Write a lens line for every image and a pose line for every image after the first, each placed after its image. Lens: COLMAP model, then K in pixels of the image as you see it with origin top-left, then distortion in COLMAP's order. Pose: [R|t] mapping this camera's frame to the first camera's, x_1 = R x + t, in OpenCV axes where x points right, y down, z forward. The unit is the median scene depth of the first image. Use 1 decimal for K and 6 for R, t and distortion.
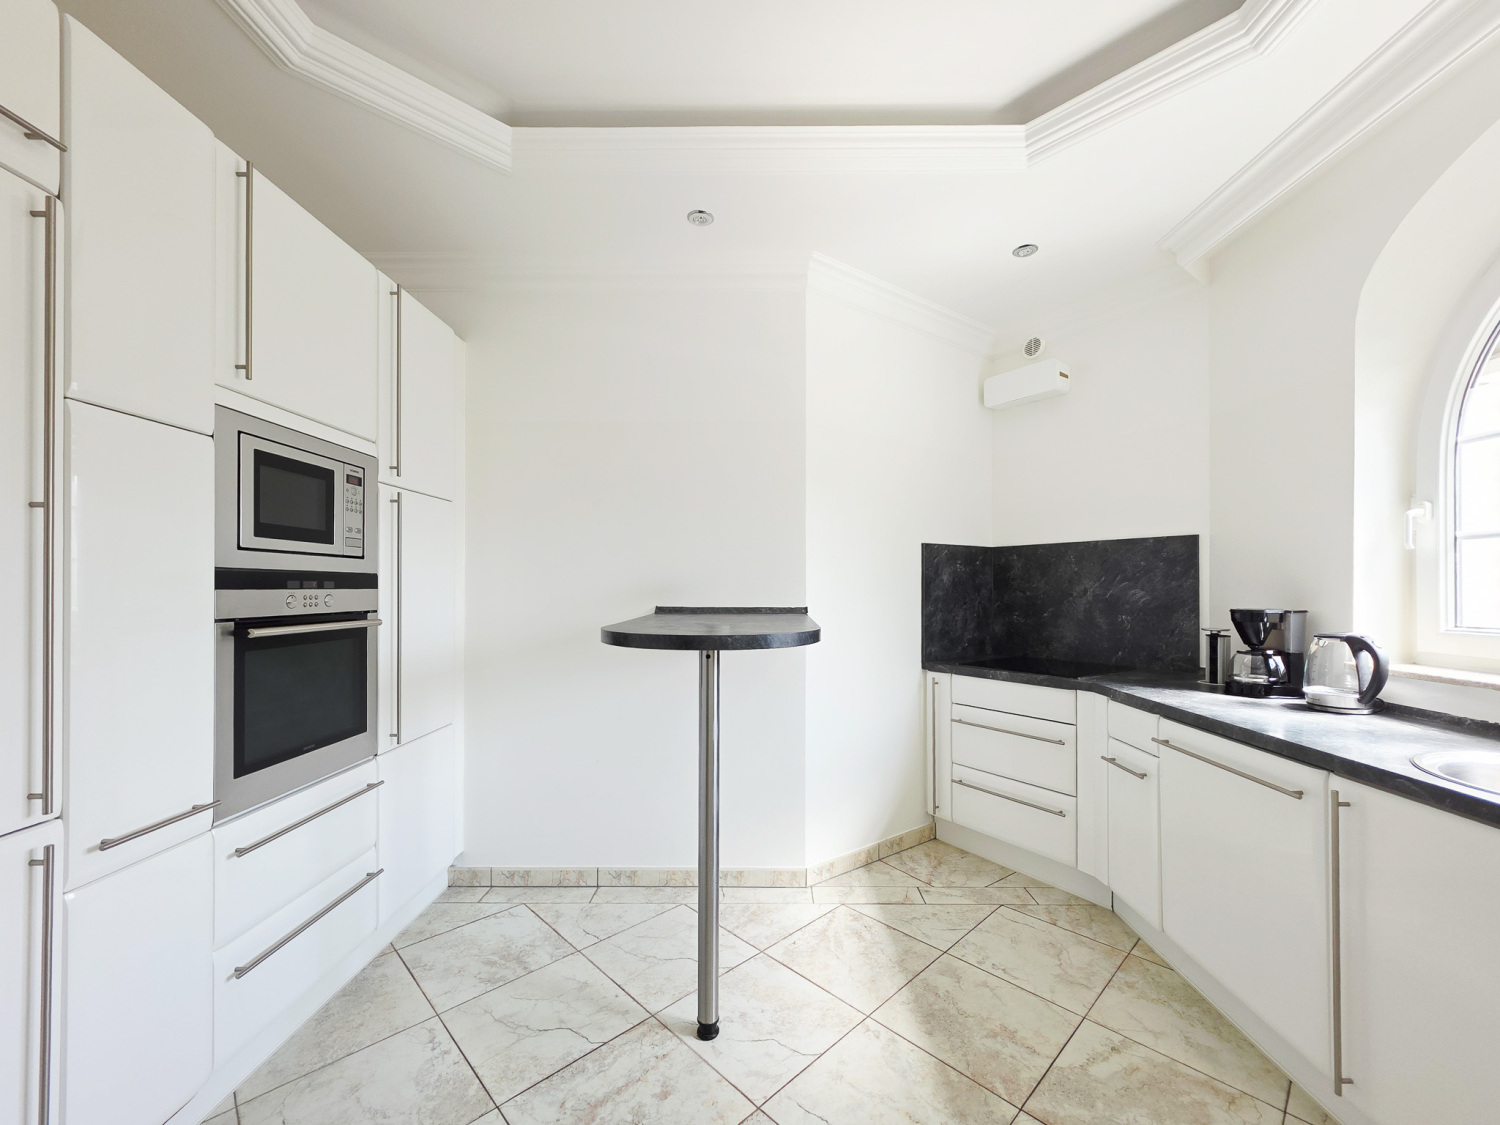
lens RADIAL K [[607.0, 0, 755.9], [0, 607.0, 594.0], [0, 0, 1]] dist [0.000278, 0.000064]
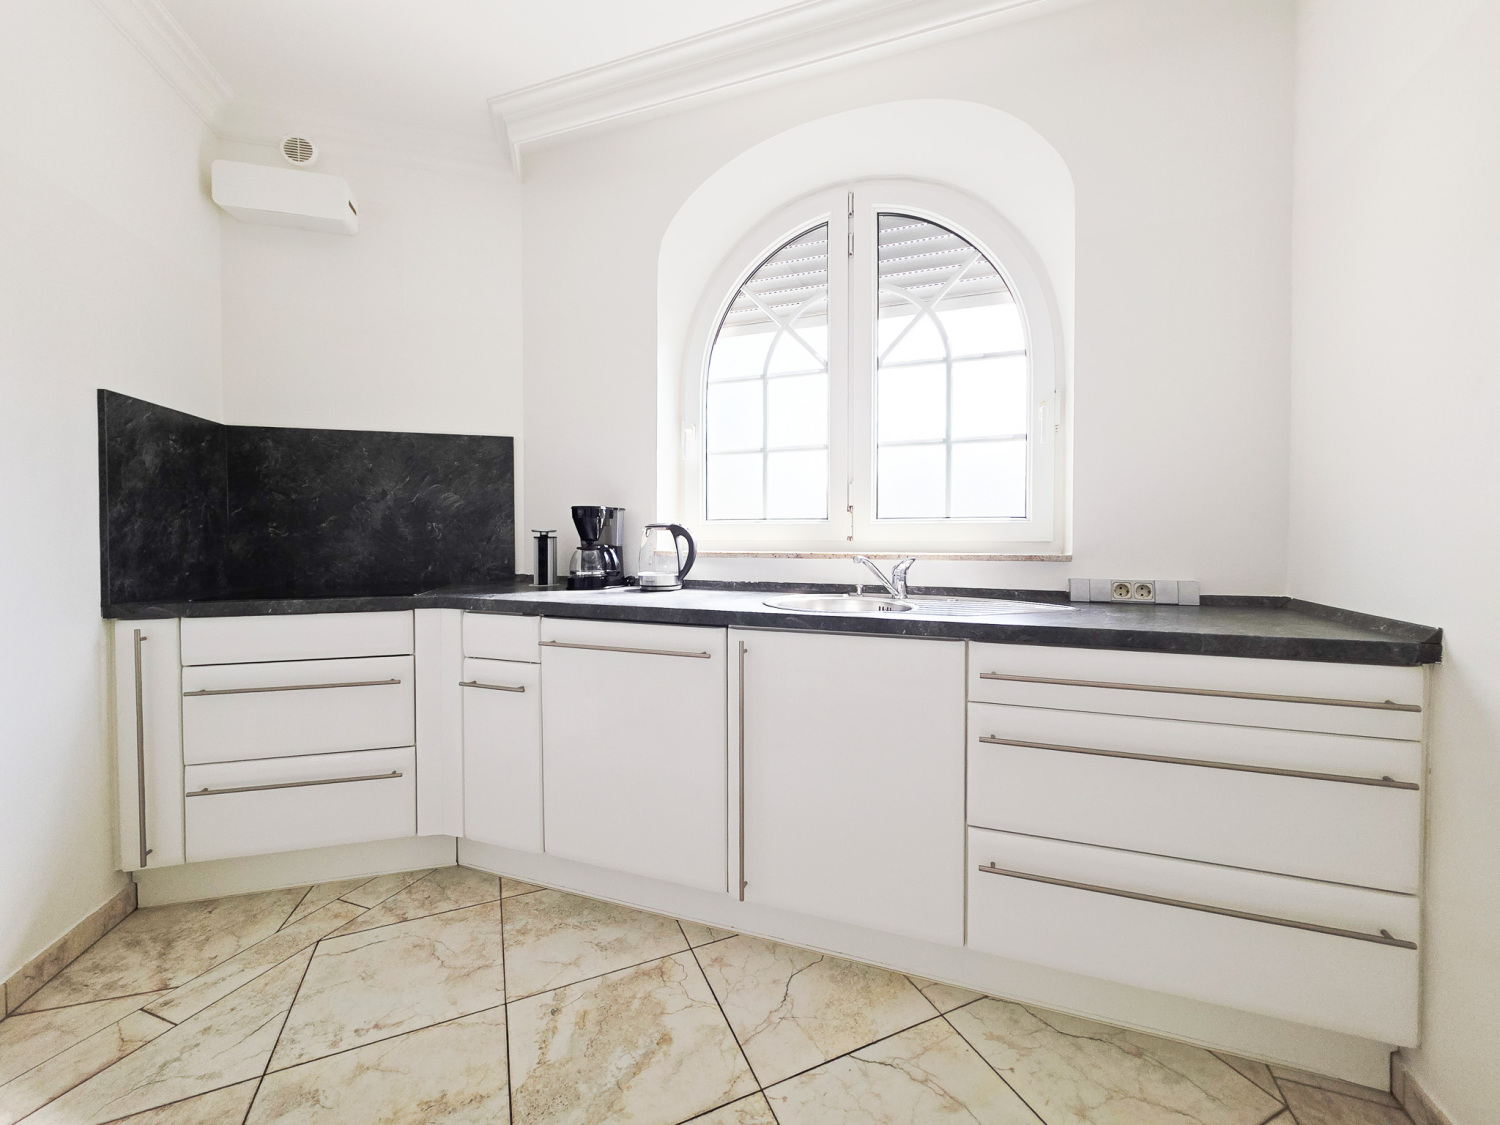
lens RADIAL K [[611.1, 0, 772.8], [0, 611.1, 547.7], [0, 0, 1]] dist [0.000109, 0.000497]
pose [[0.326164, -0.019216, 0.945118, -0.078441], [0.007991, 0.999814, 0.017570, 0.081525], [-0.945280, 0.001822, 0.326256, 0.364335]]
